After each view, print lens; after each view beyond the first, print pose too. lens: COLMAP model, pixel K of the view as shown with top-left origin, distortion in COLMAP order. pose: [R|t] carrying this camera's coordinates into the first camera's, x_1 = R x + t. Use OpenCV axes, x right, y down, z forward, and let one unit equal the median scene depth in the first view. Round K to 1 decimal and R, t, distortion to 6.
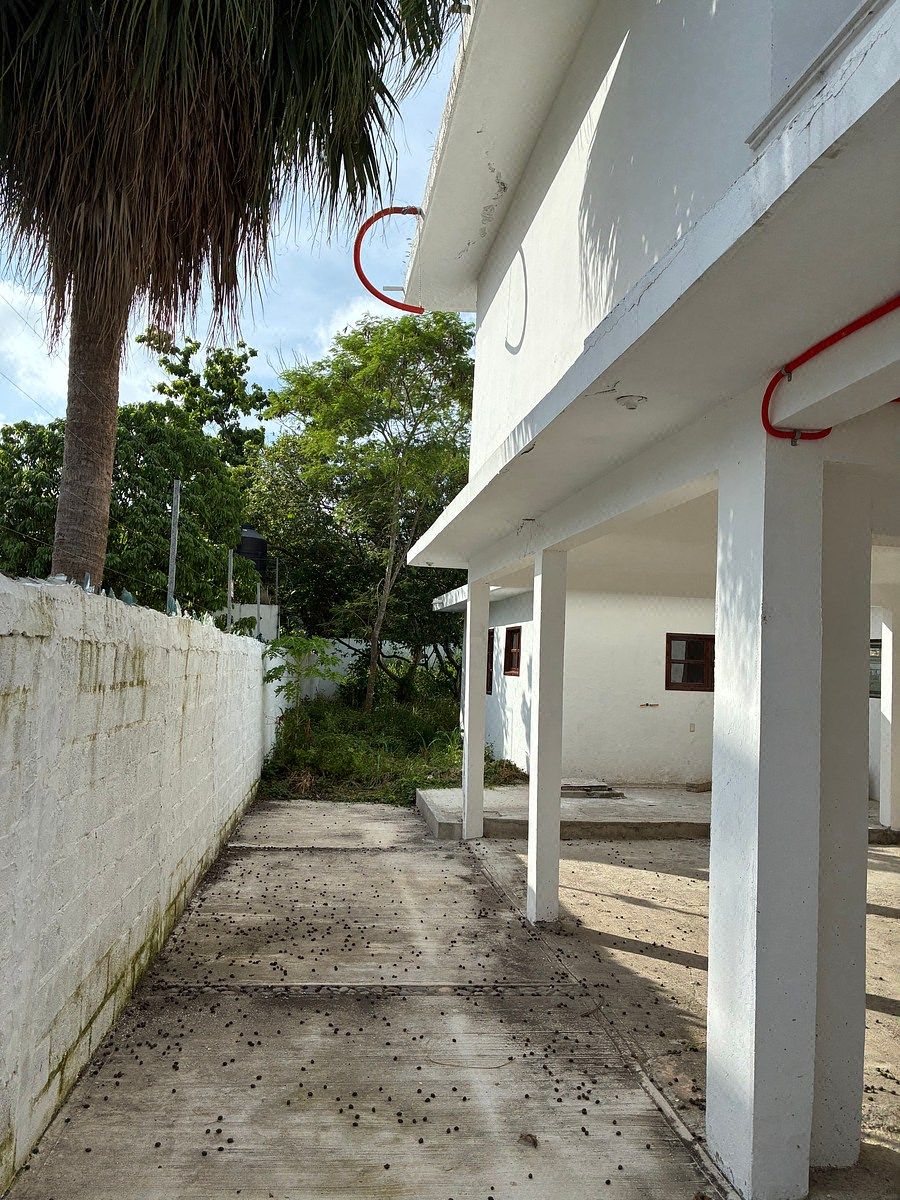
lens RADIAL K [[907.6, 0, 440.8], [0, 907.6, 599.5], [0, 0, 1]] dist [0.051920, -0.055625]
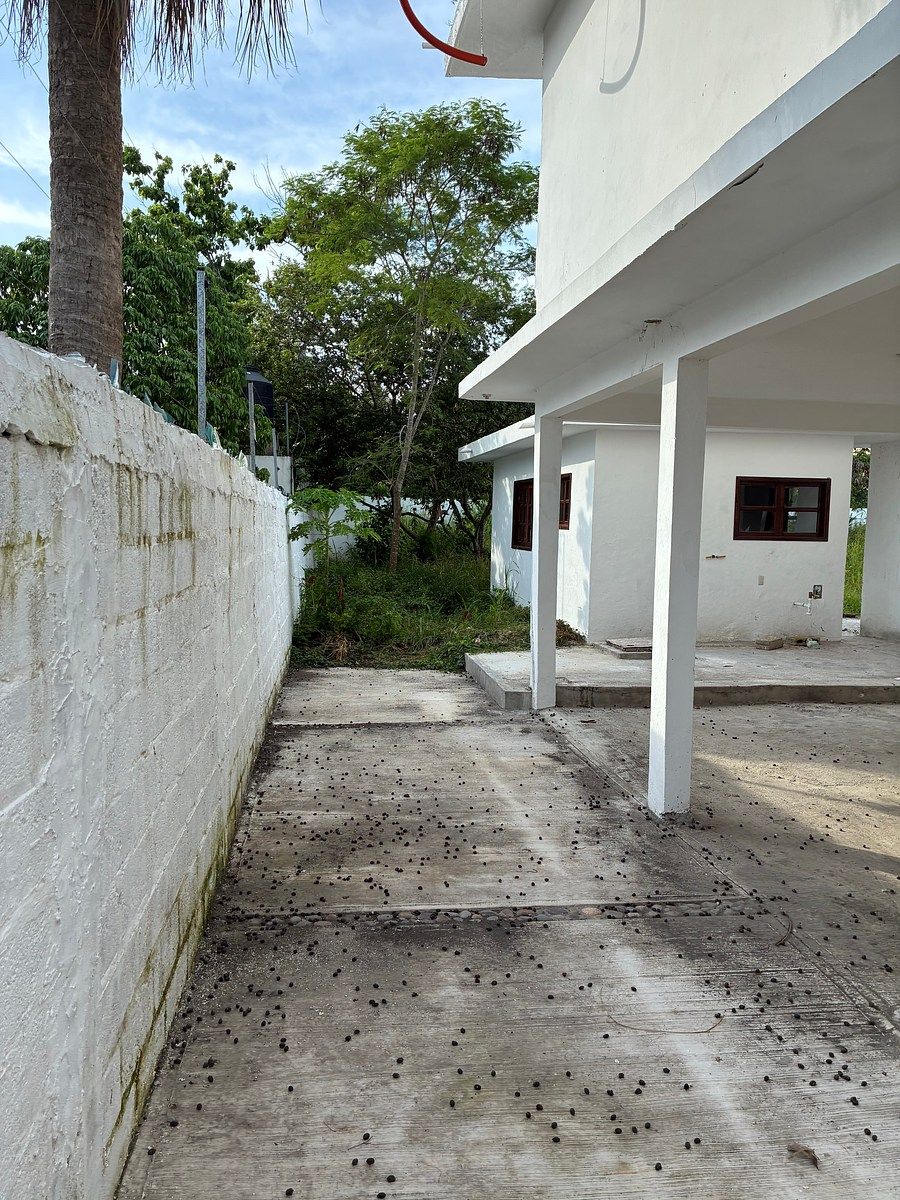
lens RADIAL K [[907.6, 0, 457.3], [0, 907.6, 604.9], [0, 0, 1]] dist [0.051920, -0.055625]
pose [[0.999550, -0.019696, 0.022624, -0.117594], [0.015800, 0.986818, 0.161058, 0.029017], [-0.025498, -0.160628, 0.986686, 0.239487]]
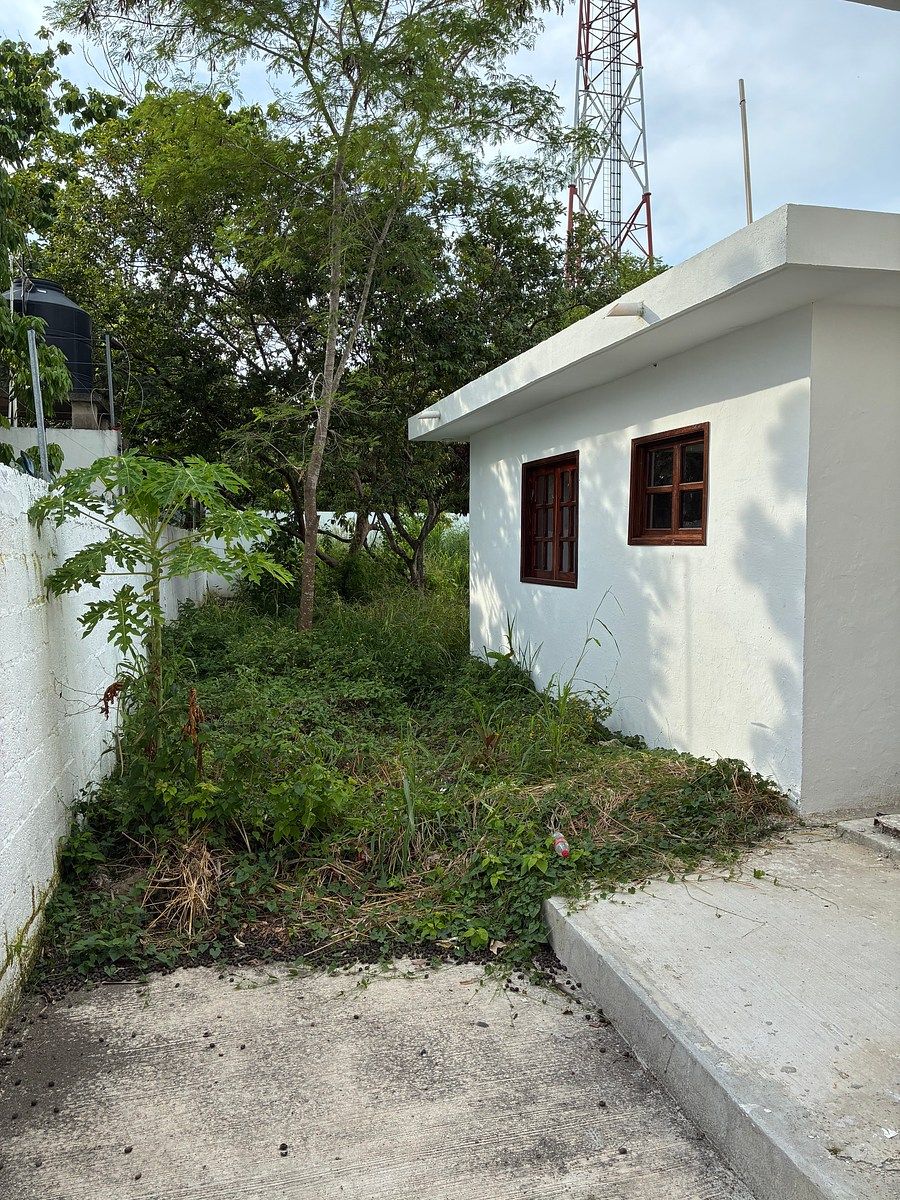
lens RADIAL K [[907.6, 0, 440.2], [0, 907.6, 597.2], [0, 0, 1]] dist [0.051920, -0.055625]
pose [[0.991997, -0.048905, 0.116406, -0.209148], [0.033147, 0.990474, 0.133647, 0.120936], [-0.121833, -0.128719, 0.984169, 1.510714]]
